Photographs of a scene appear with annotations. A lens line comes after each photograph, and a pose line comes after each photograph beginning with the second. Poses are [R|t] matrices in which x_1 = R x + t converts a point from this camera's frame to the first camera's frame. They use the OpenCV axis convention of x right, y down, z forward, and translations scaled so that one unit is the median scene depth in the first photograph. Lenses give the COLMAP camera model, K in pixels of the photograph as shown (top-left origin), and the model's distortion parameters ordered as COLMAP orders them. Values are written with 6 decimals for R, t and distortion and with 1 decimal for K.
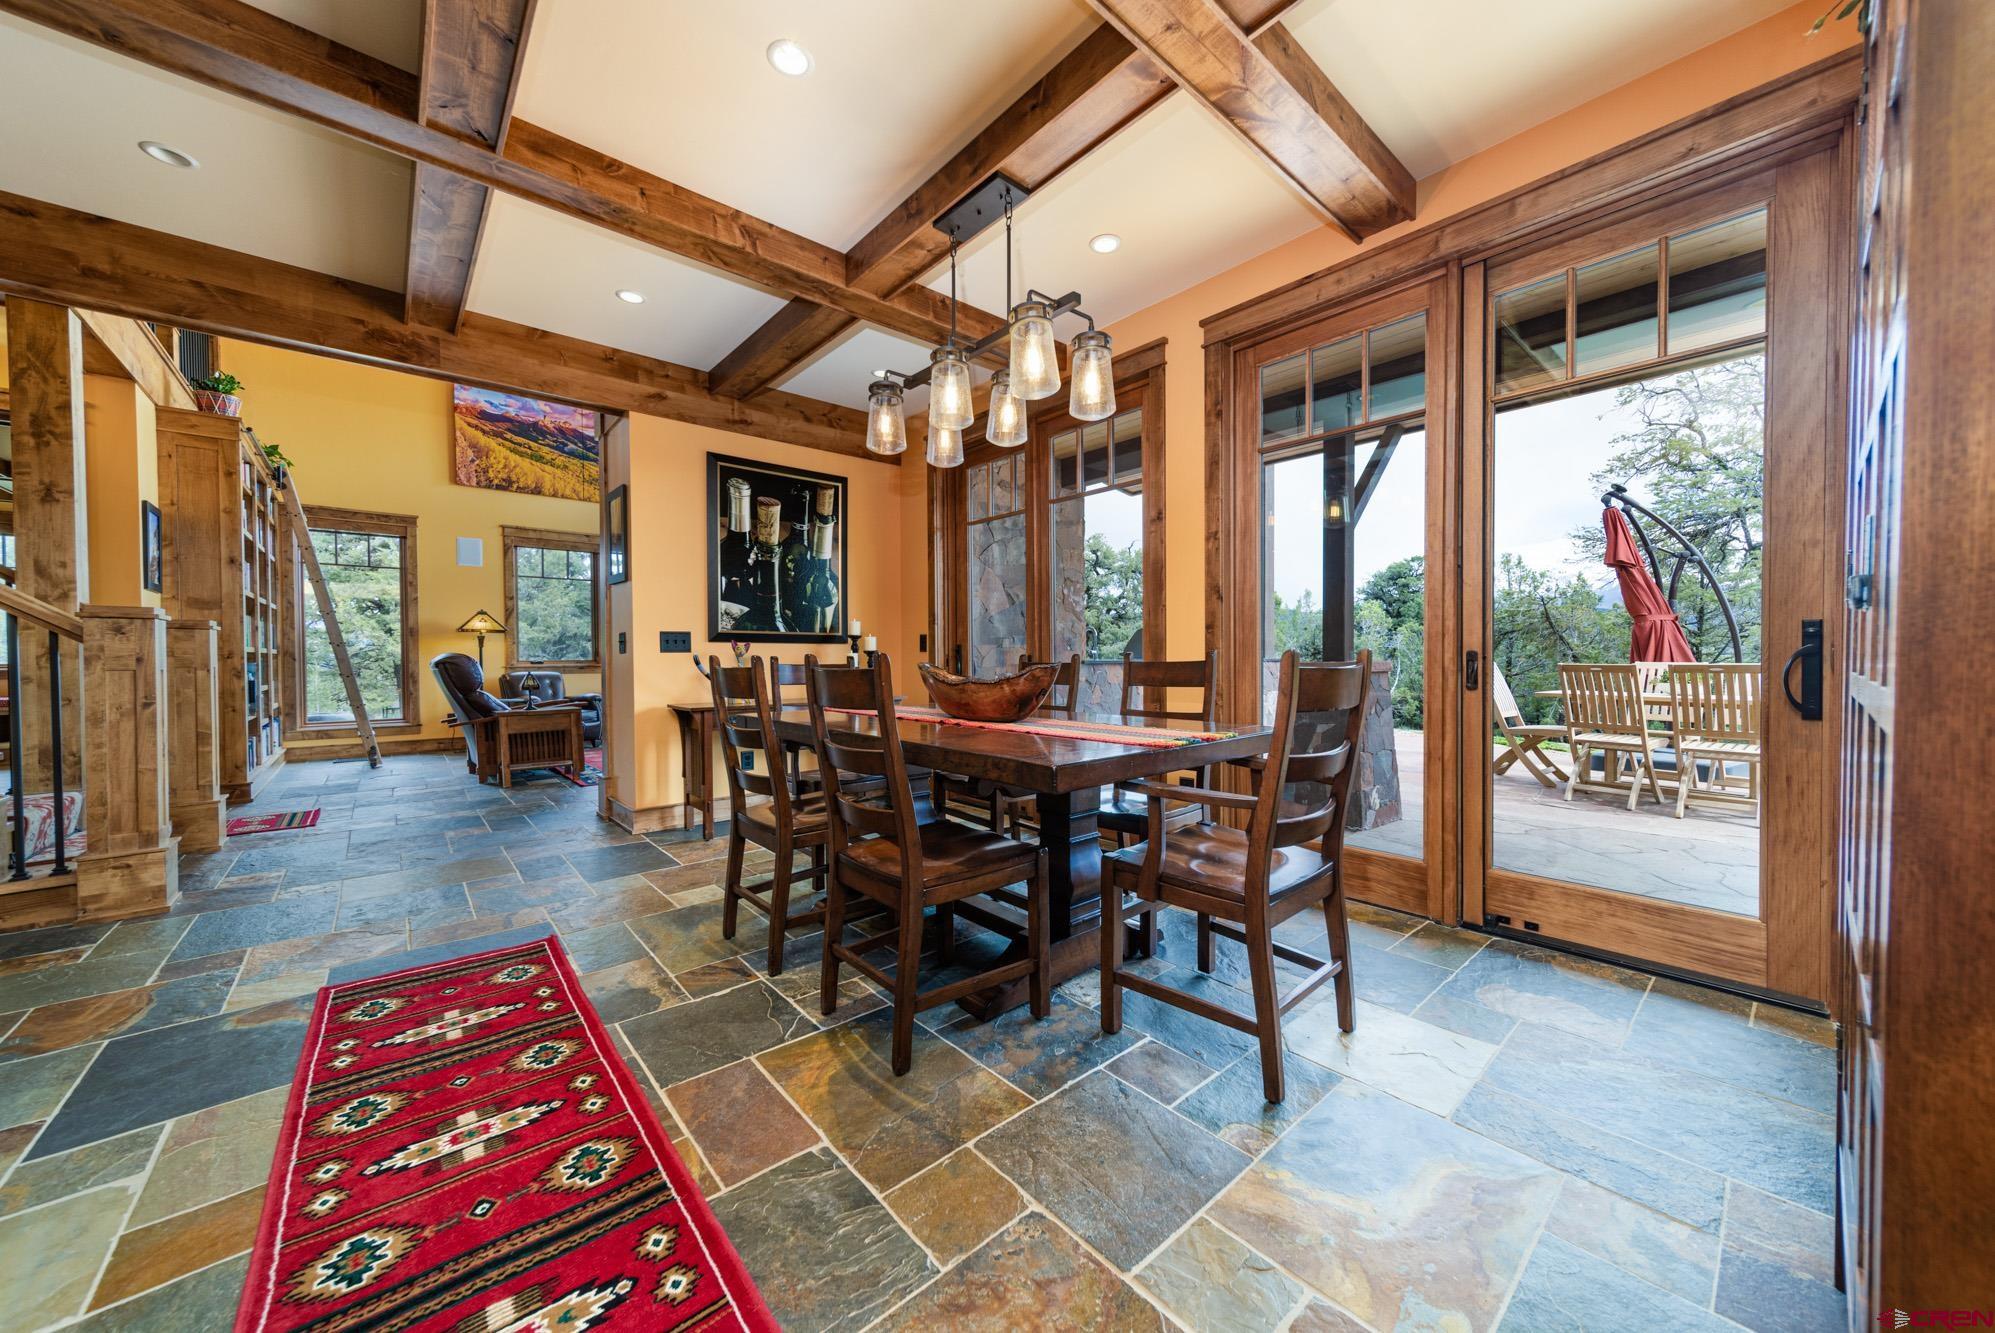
lens RADIAL K [[707.5, 0, 997.5], [0, 707.5, 666.5], [0, 0, 1]] dist [0.001055, 0.000100]
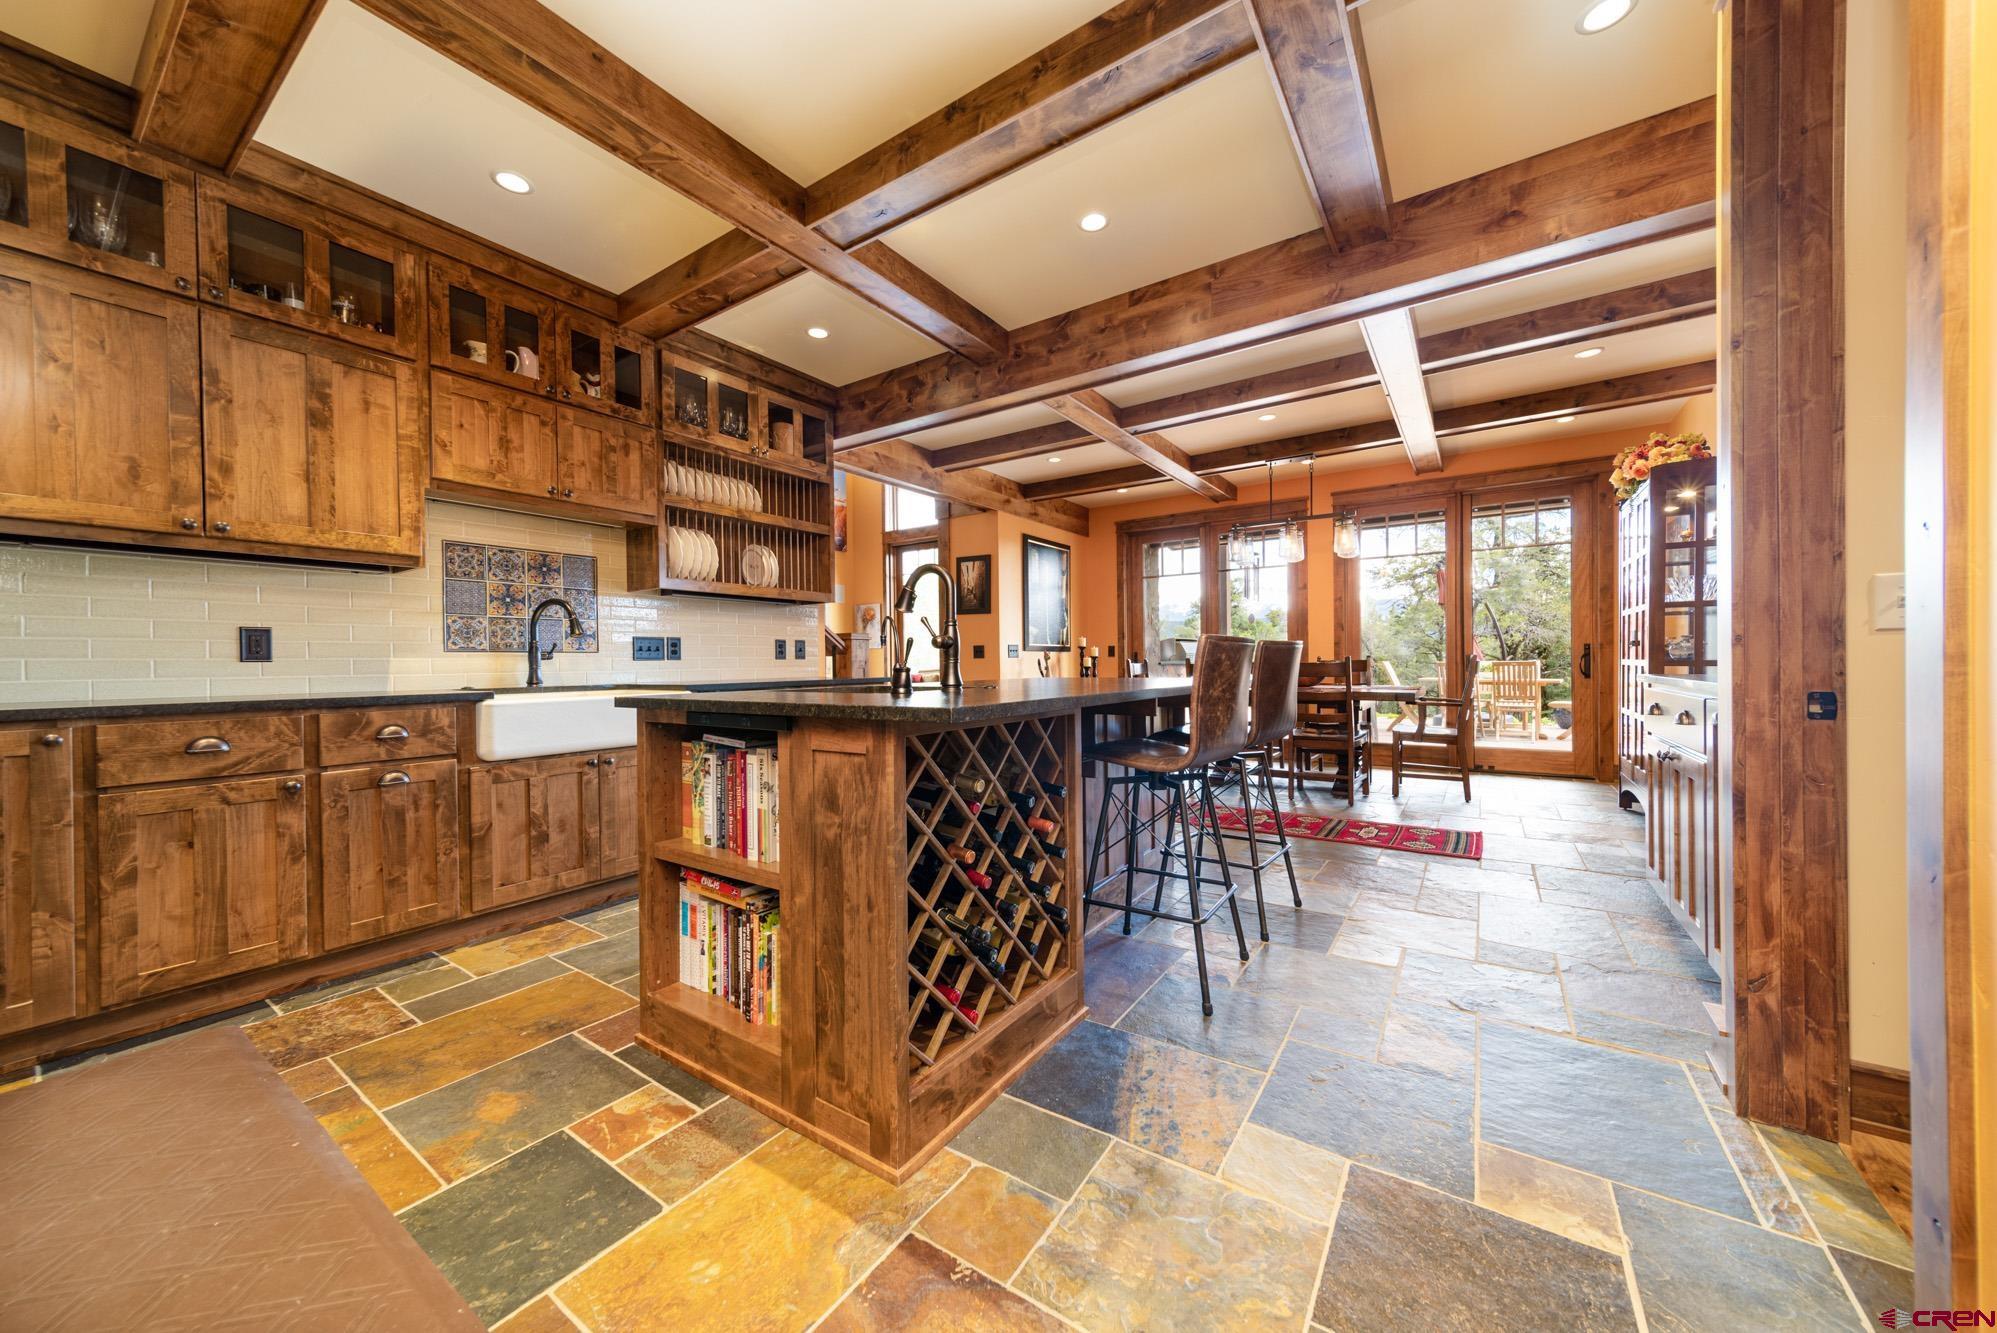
lens RADIAL K [[730.4, 0, 998.5], [0, 730.4, 666.5], [0, 0, 1]] dist [-0.000746, -0.000059]
pose [[0.970879, -0.005565, 0.239505, -0.911194], [0.007577, 0.999943, -0.007480, 0.013487], [-0.239450, 0.009077, 0.970866, -0.635283]]
